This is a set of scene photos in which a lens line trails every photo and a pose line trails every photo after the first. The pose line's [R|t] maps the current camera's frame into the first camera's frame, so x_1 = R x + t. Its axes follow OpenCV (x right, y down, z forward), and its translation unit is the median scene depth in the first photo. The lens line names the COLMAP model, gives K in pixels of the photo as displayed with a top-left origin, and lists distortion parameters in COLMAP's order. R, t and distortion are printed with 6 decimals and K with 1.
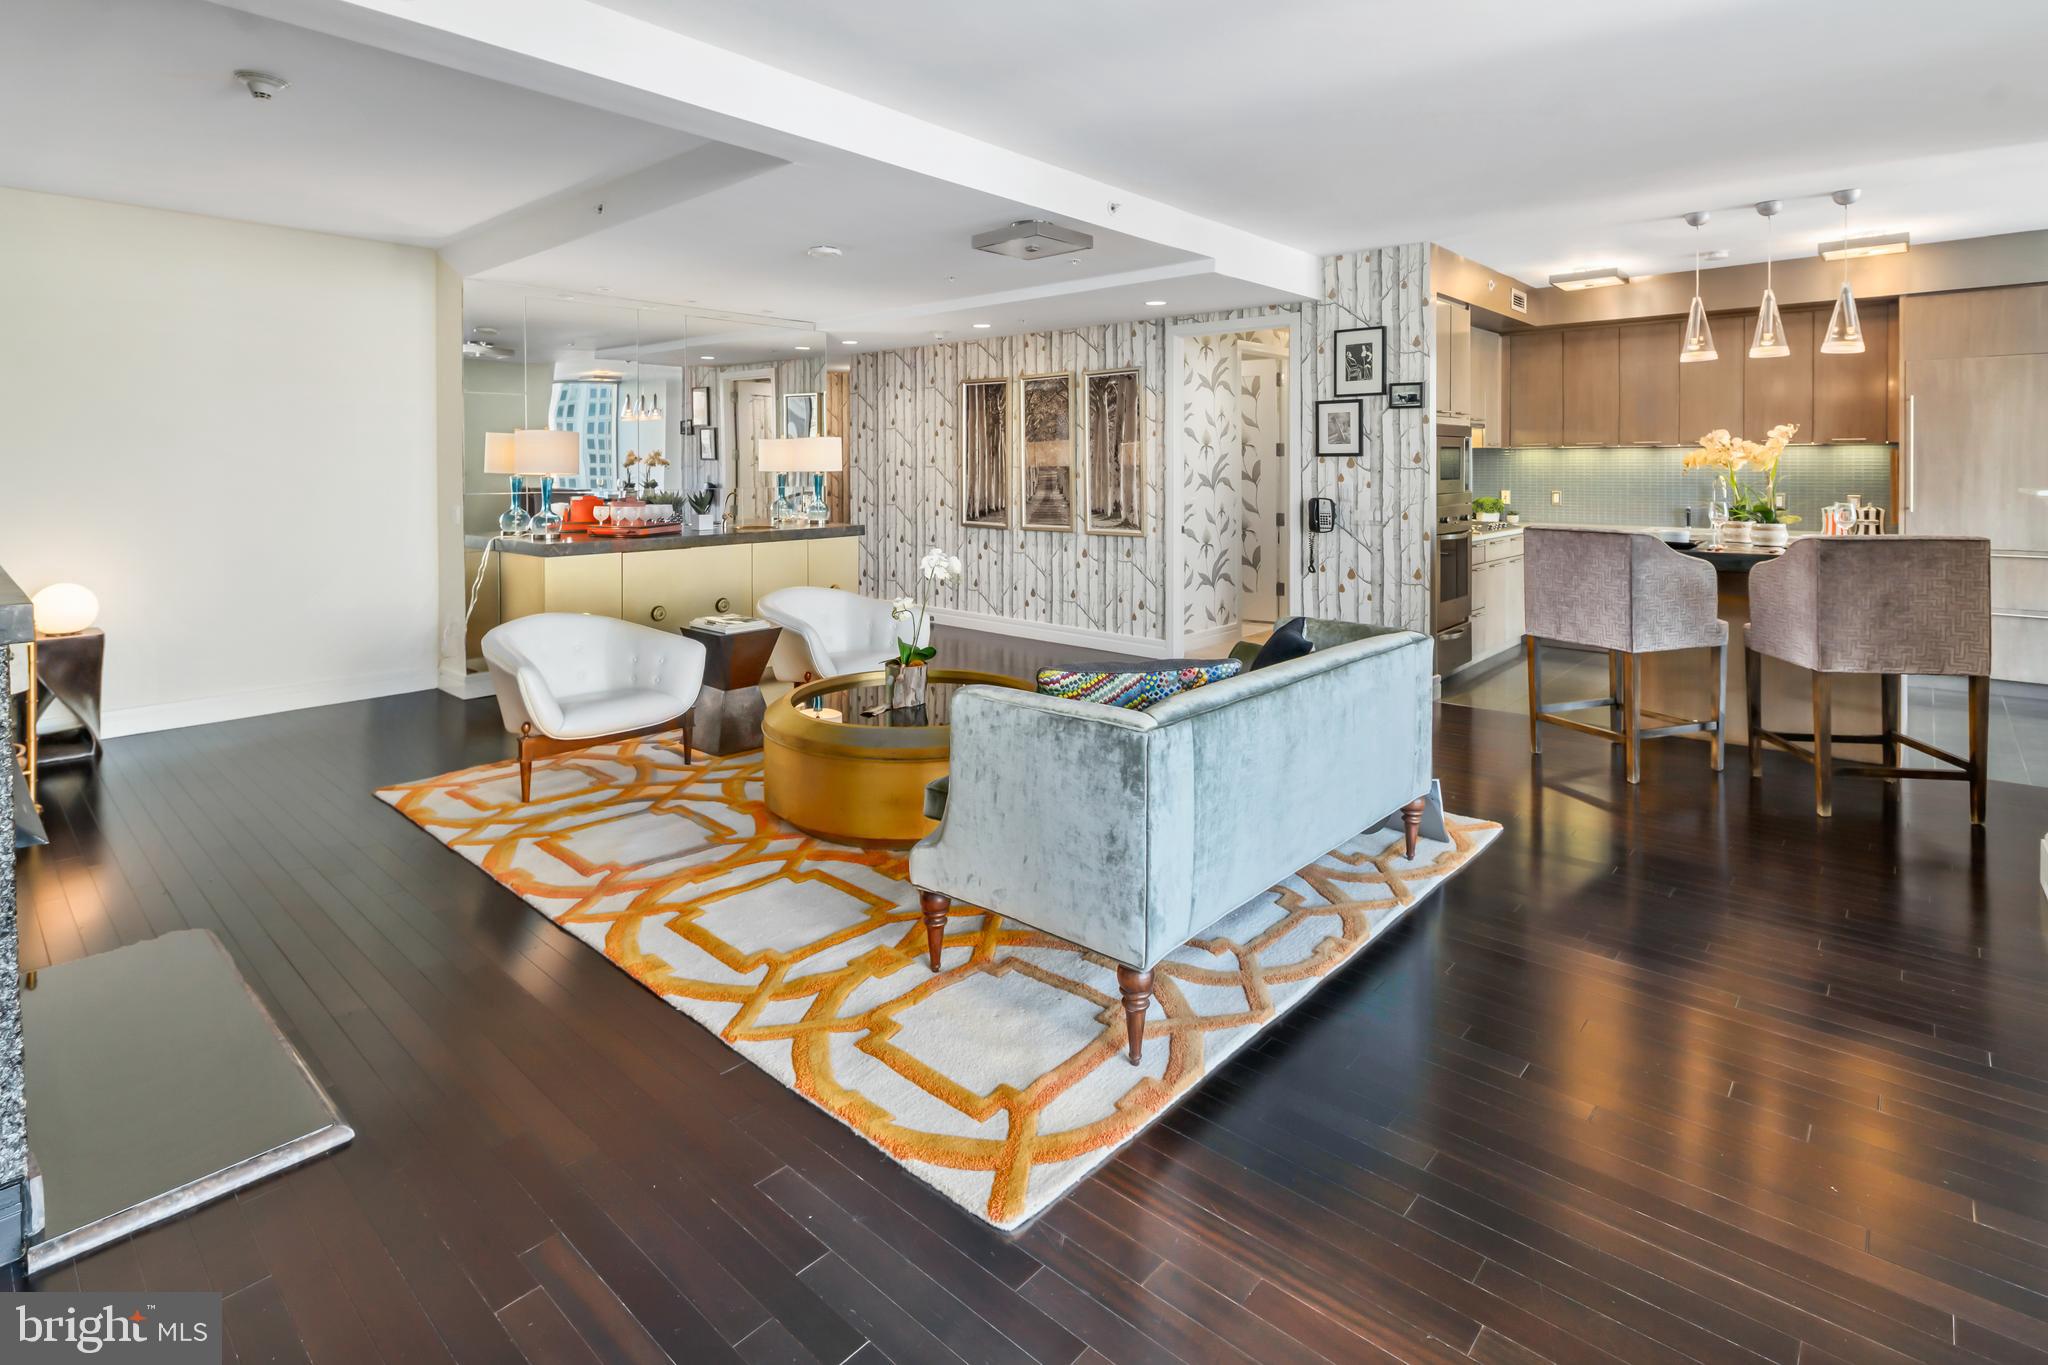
lens RADIAL K [[1000.7, 0, 1018.5], [0, 1000.7, 451.7], [0, 0, 1]] dist [0.002000, -0.000247]
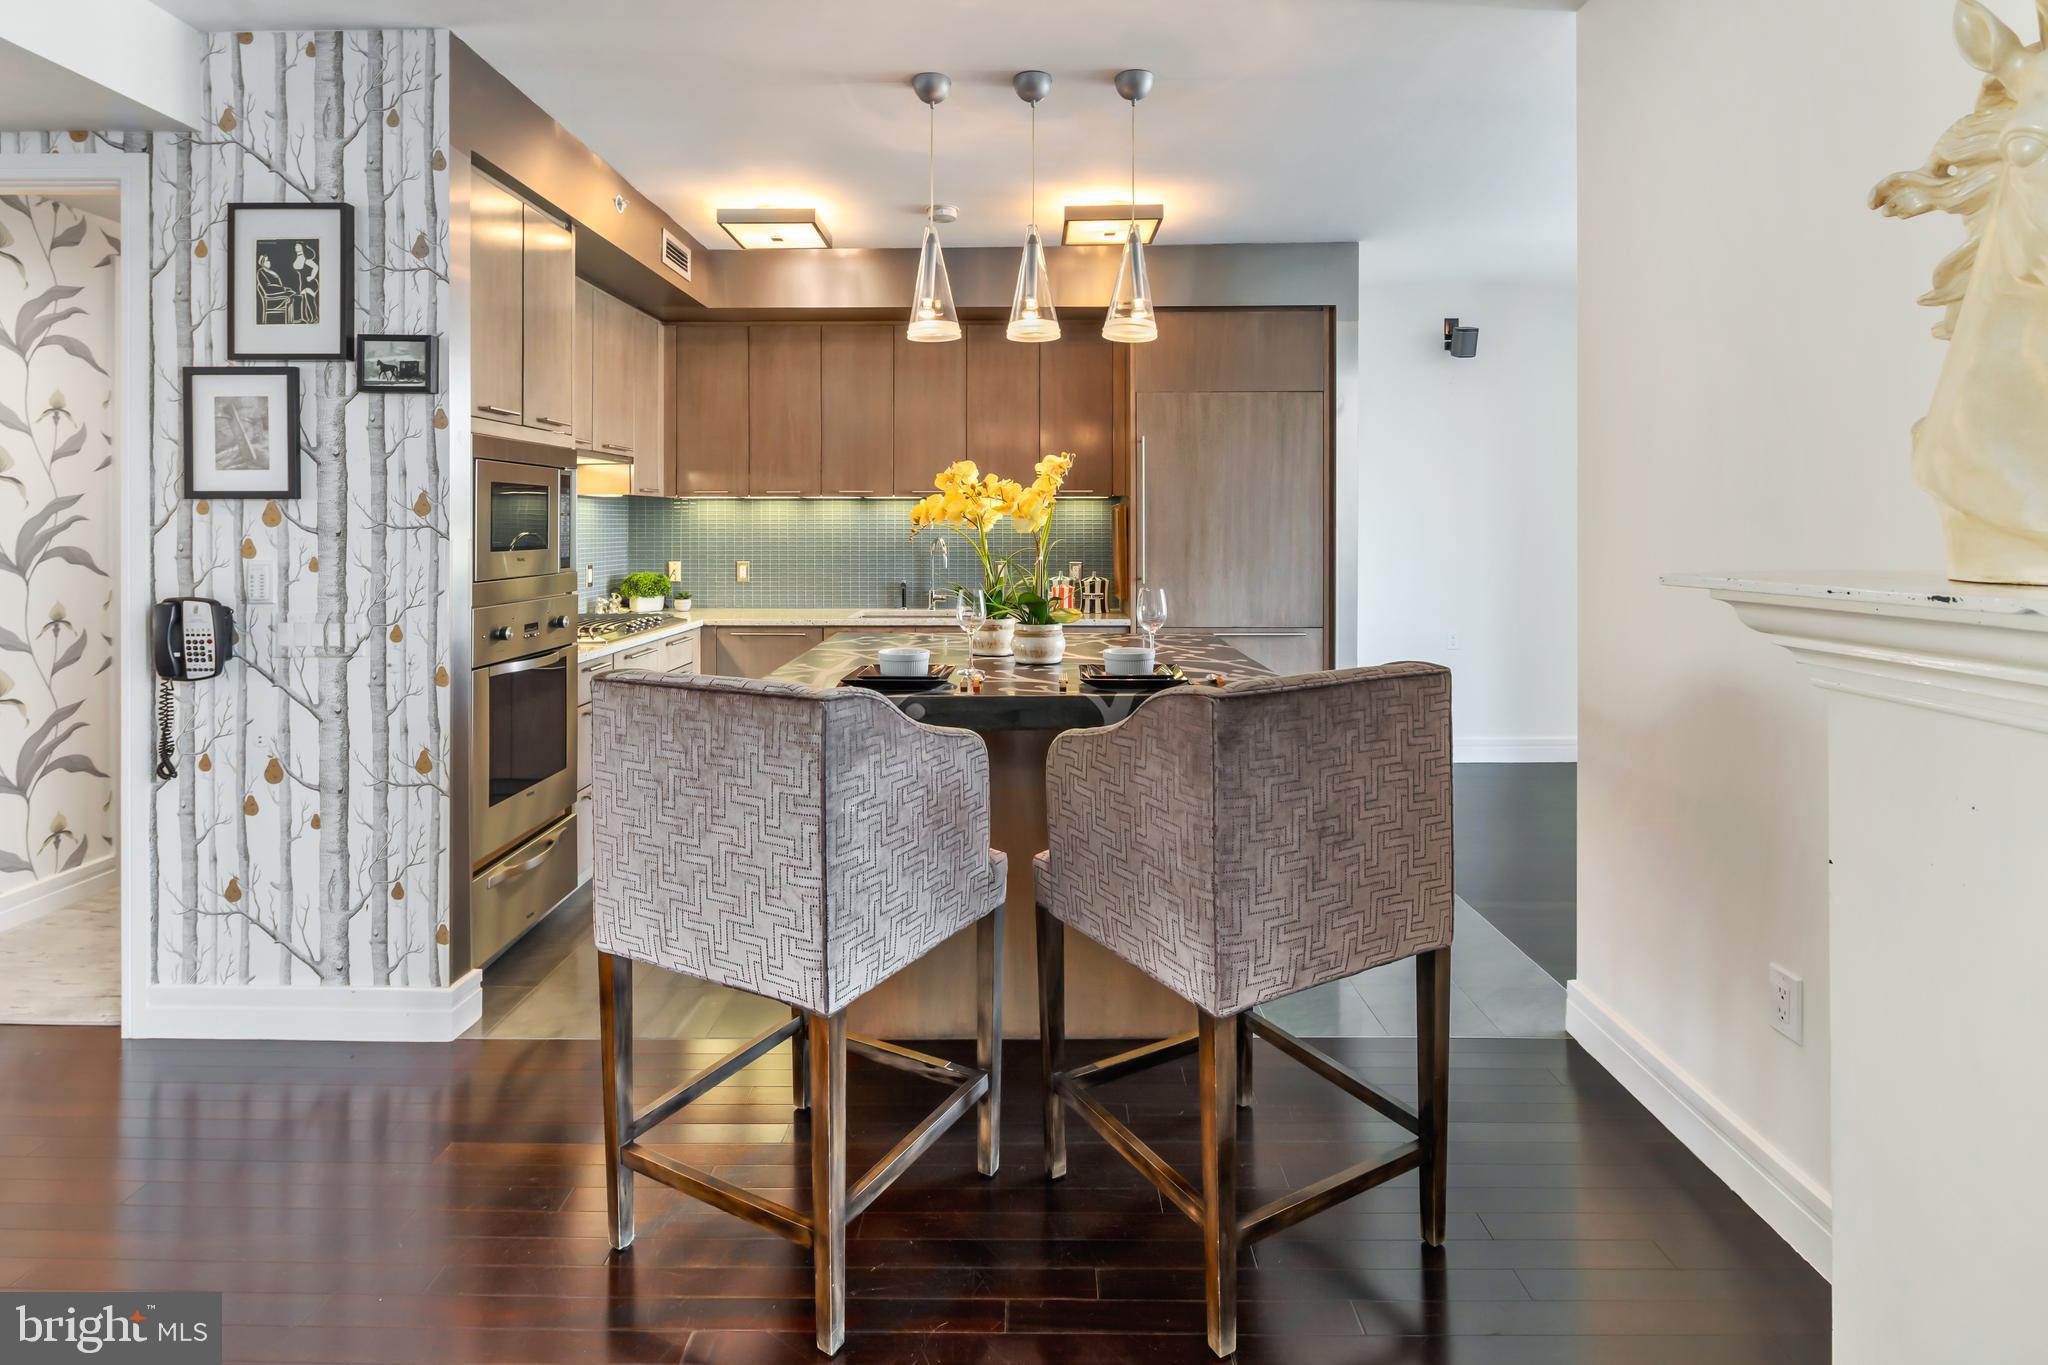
lens RADIAL K [[1012.5, 0, 1017.2], [0, 1012.5, 597.7], [0, 0, 1]] dist [0.004150, -0.000323]
pose [[0.751885, -0.043992, 0.657825, 0.286684], [-0.011342, 0.996761, 0.079623, 0.008613], [-0.659197, -0.067328, 0.748950, 0.459917]]
